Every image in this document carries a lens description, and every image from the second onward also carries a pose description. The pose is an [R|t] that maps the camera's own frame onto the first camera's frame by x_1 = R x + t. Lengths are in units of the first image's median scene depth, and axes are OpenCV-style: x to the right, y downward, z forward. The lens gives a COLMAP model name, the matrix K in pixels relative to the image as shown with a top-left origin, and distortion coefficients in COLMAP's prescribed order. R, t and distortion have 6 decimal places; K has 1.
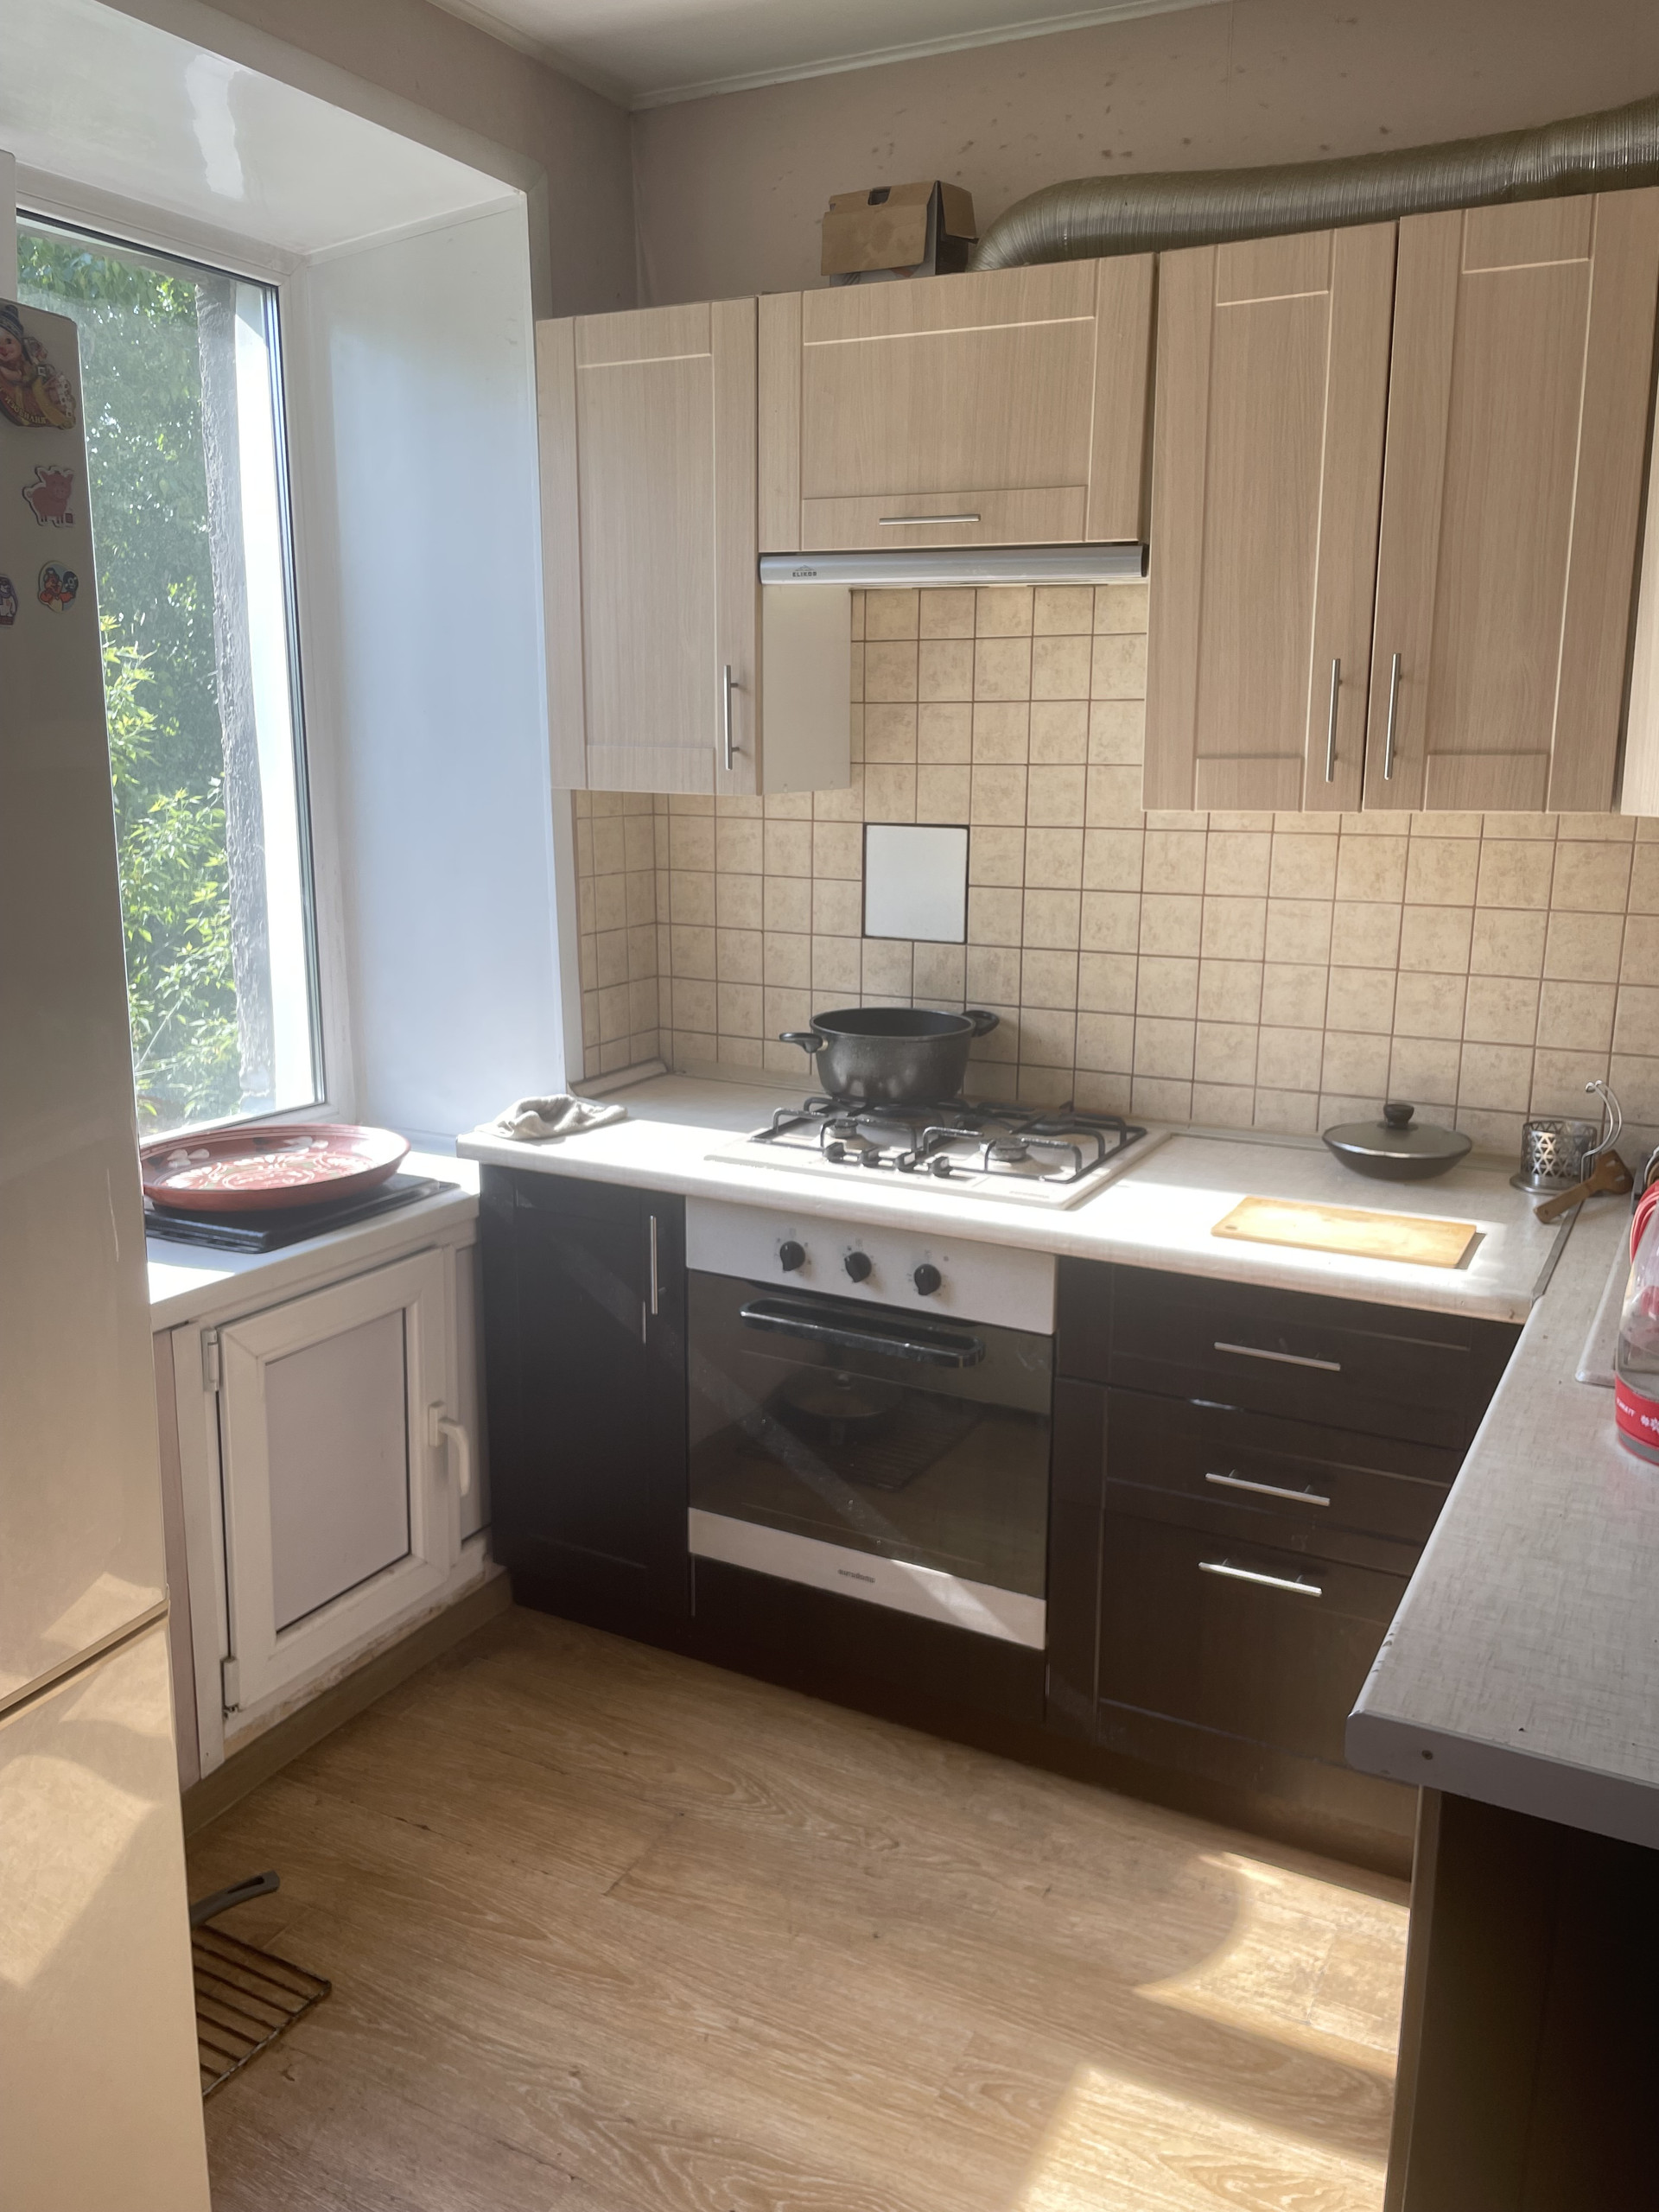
lens RADIAL K [[1687.9, 0, 839.5], [0, 1687.9, 1101.5], [0, 0, 1]] dist [0.081521, -0.113536]
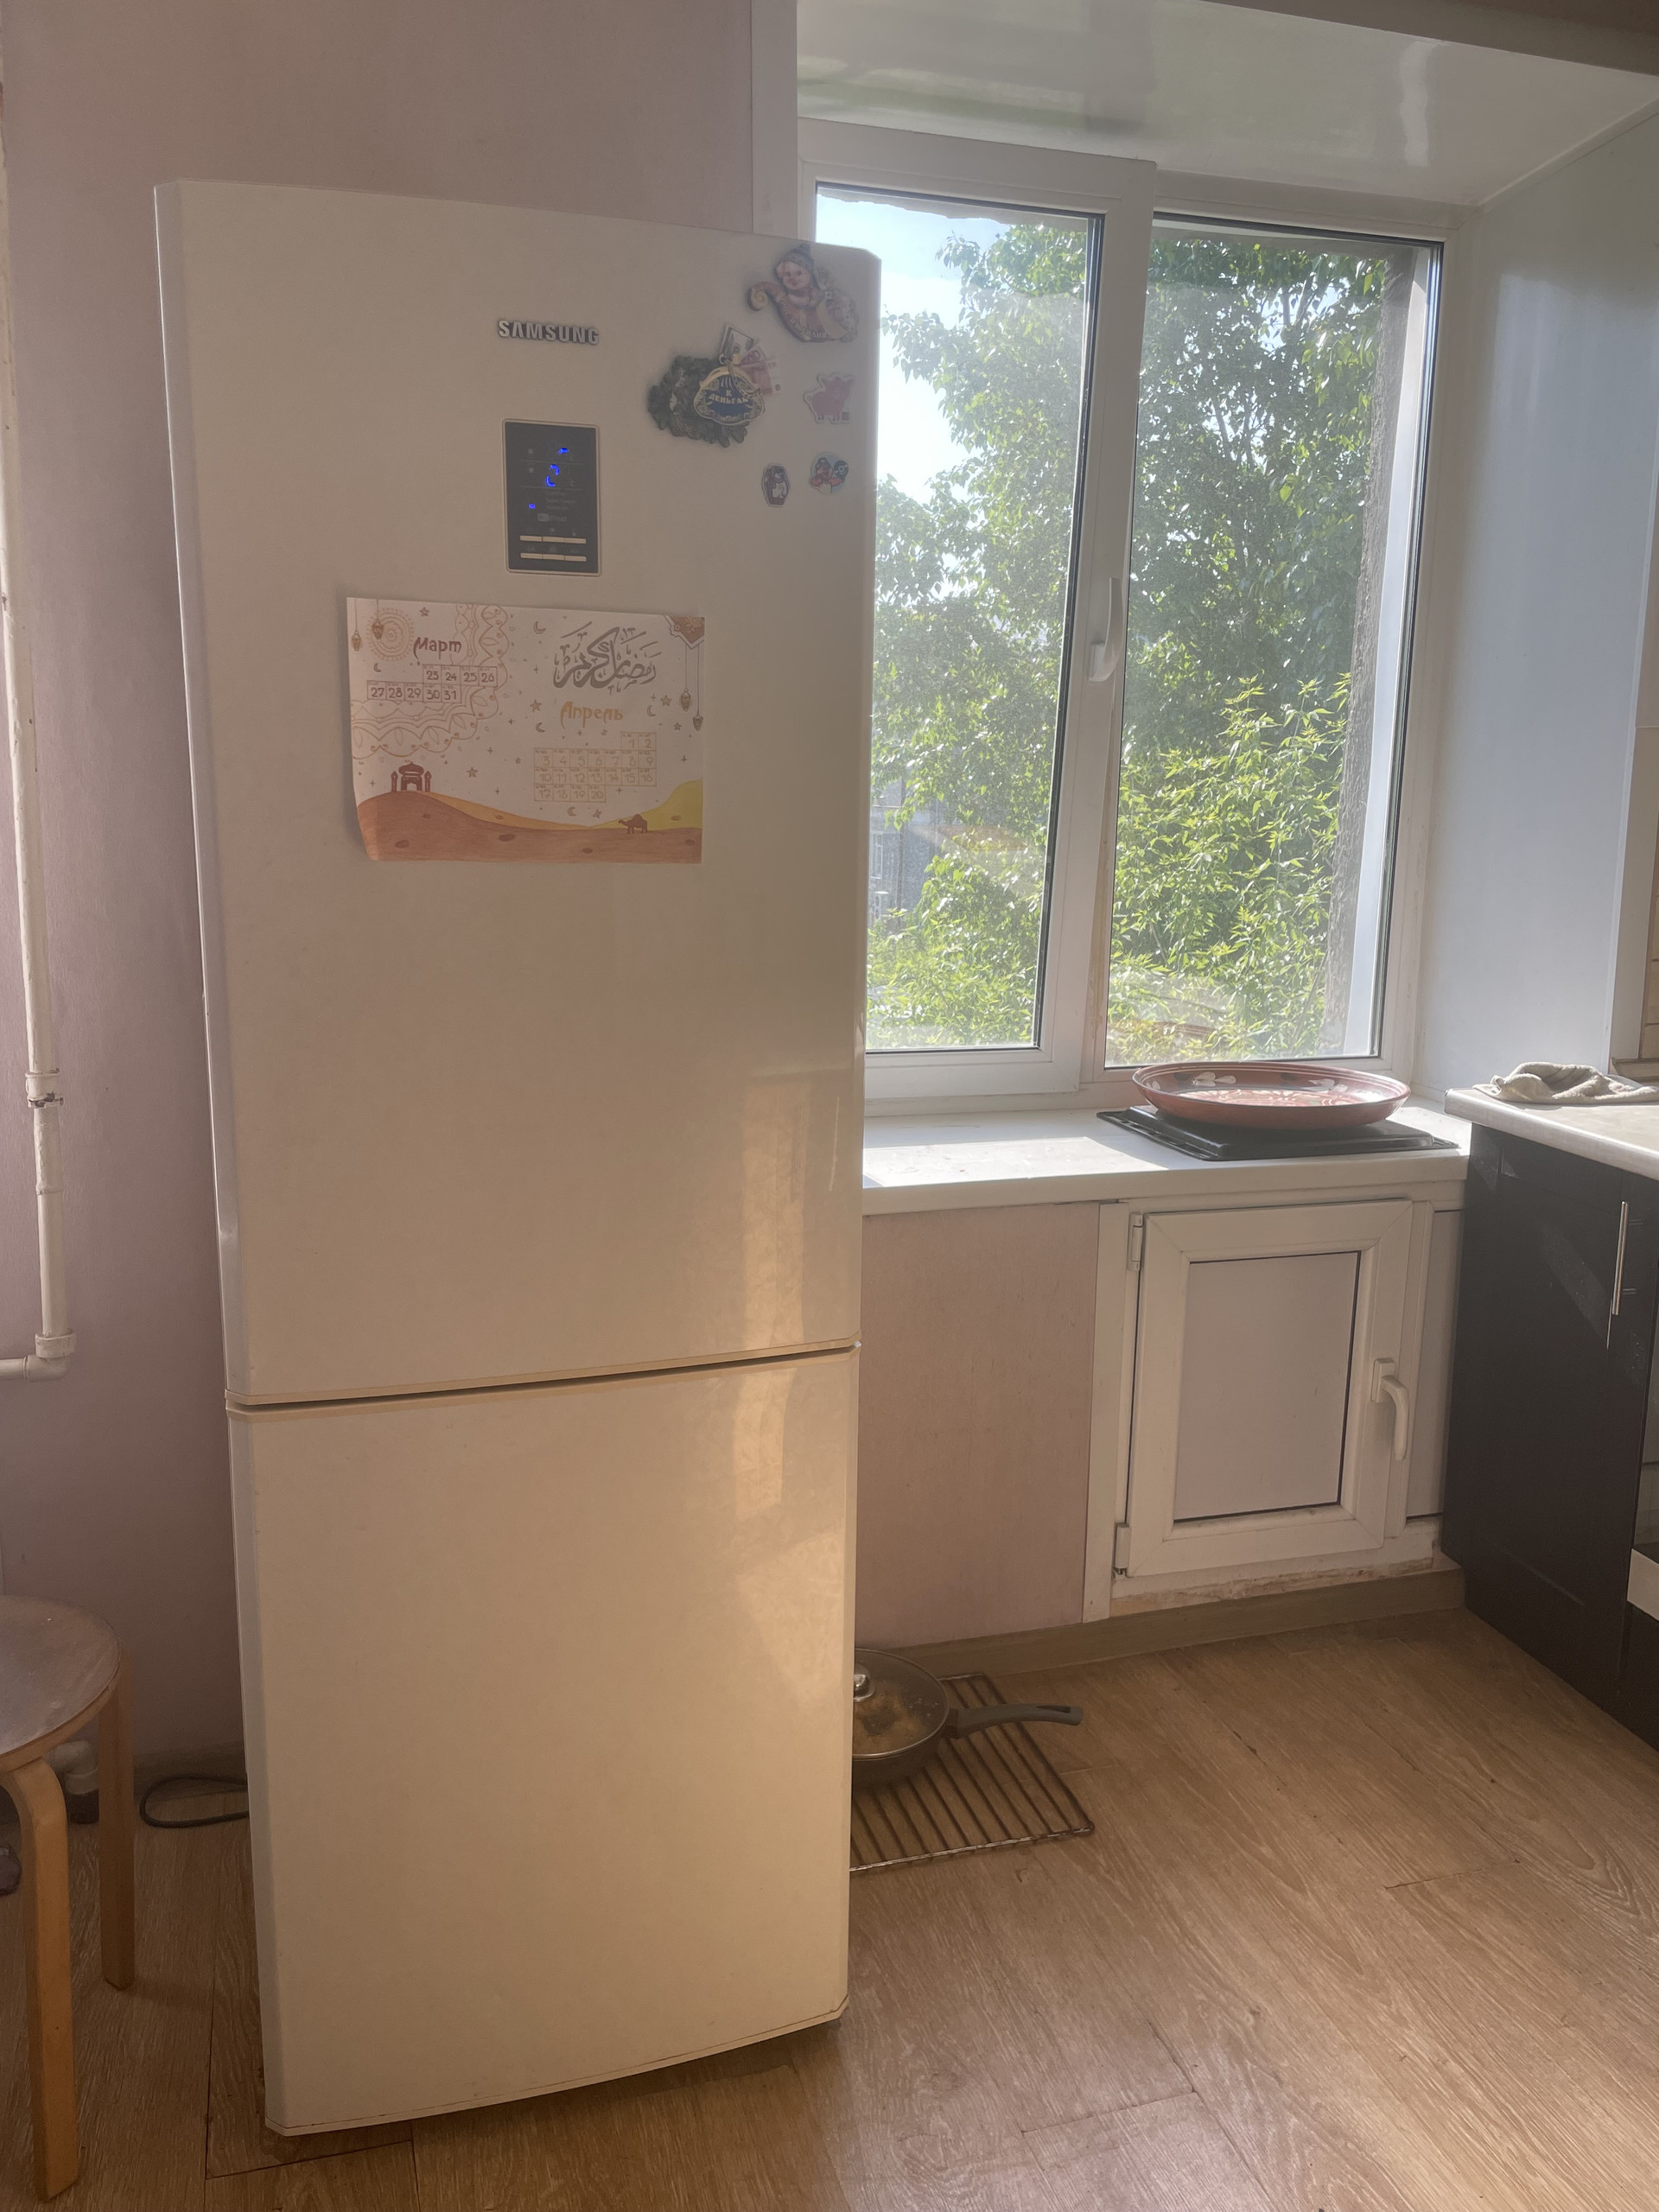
lens RADIAL K [[1687.9, 0, 812.8], [0, 1687.9, 1090.8], [0, 0, 1]] dist [0.081521, -0.113536]
pose [[0.691133, 0.131514, -0.710661, 0.225302], [-0.154317, 0.987481, 0.032665, 0.048800], [0.706060, 0.087092, 0.702776, 0.079955]]
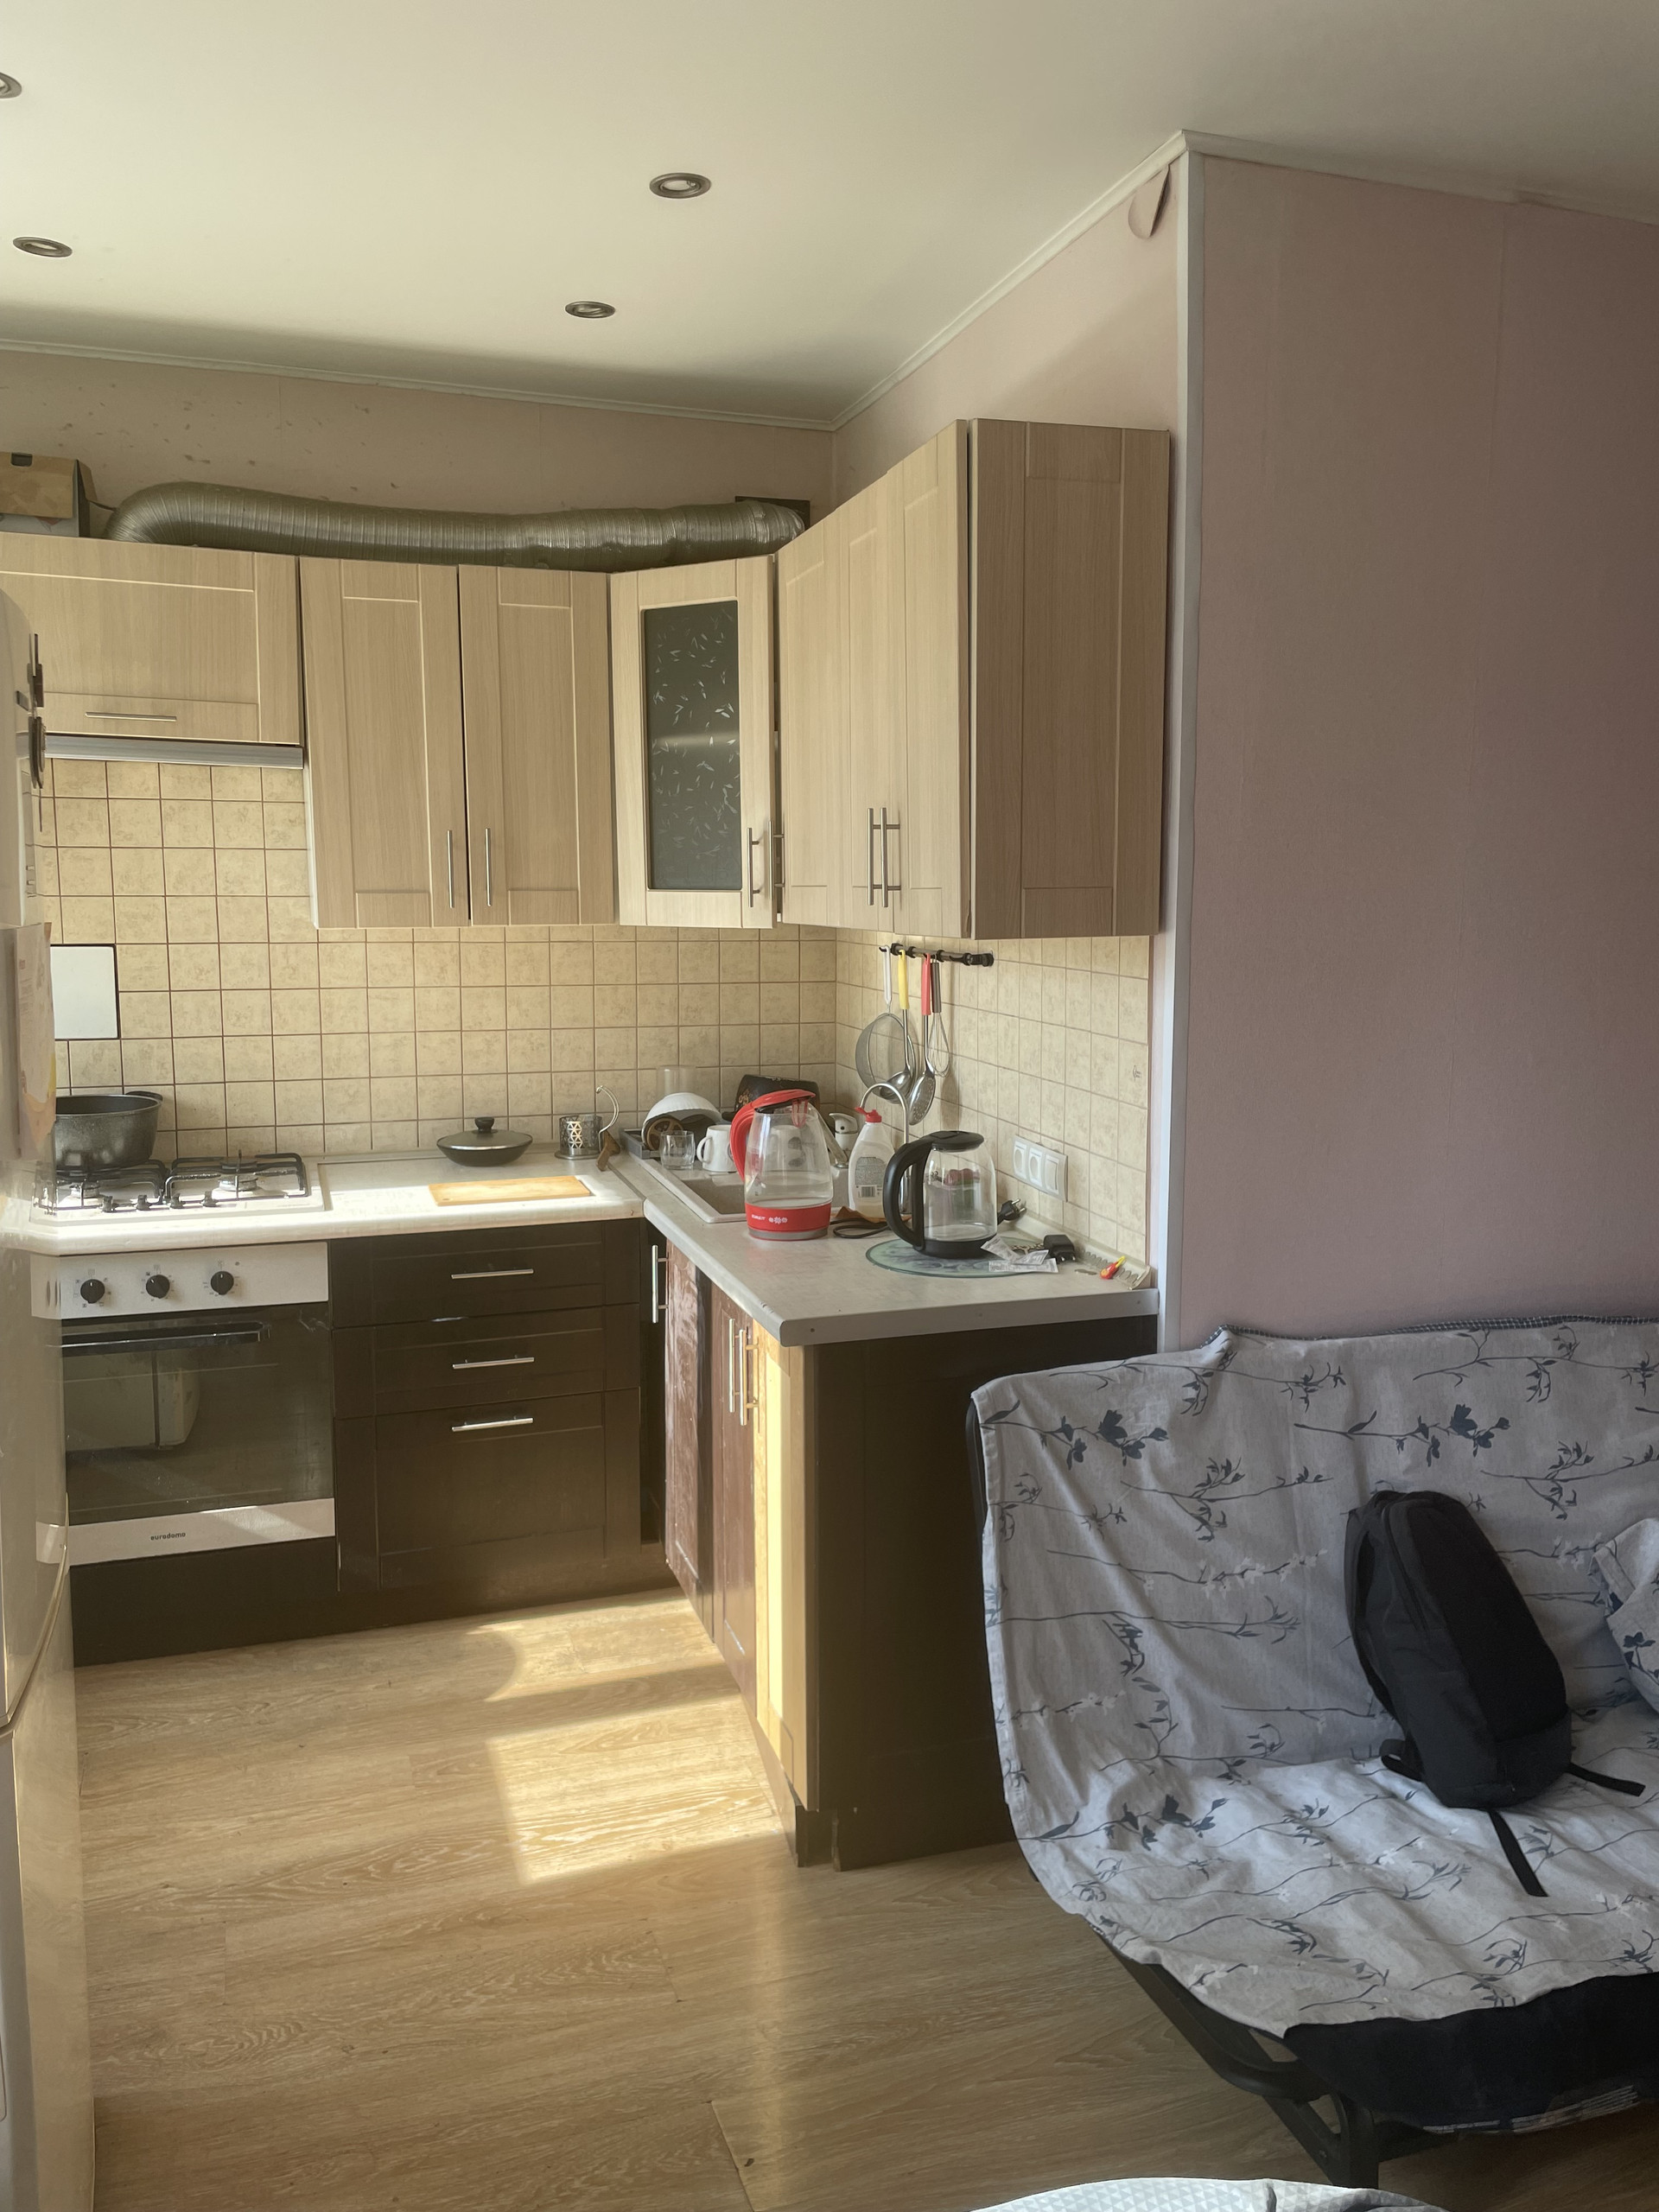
lens RADIAL K [[1687.9, 0, 829.9], [0, 1687.9, 1102.9], [0, 0, 1]] dist [0.081521, -0.113536]
pose [[0.695459, -0.103552, 0.711065, -0.525518], [0.147885, 0.989004, -0.000611, 0.035305], [-0.703183, 0.105580, 0.703126, -0.276072]]
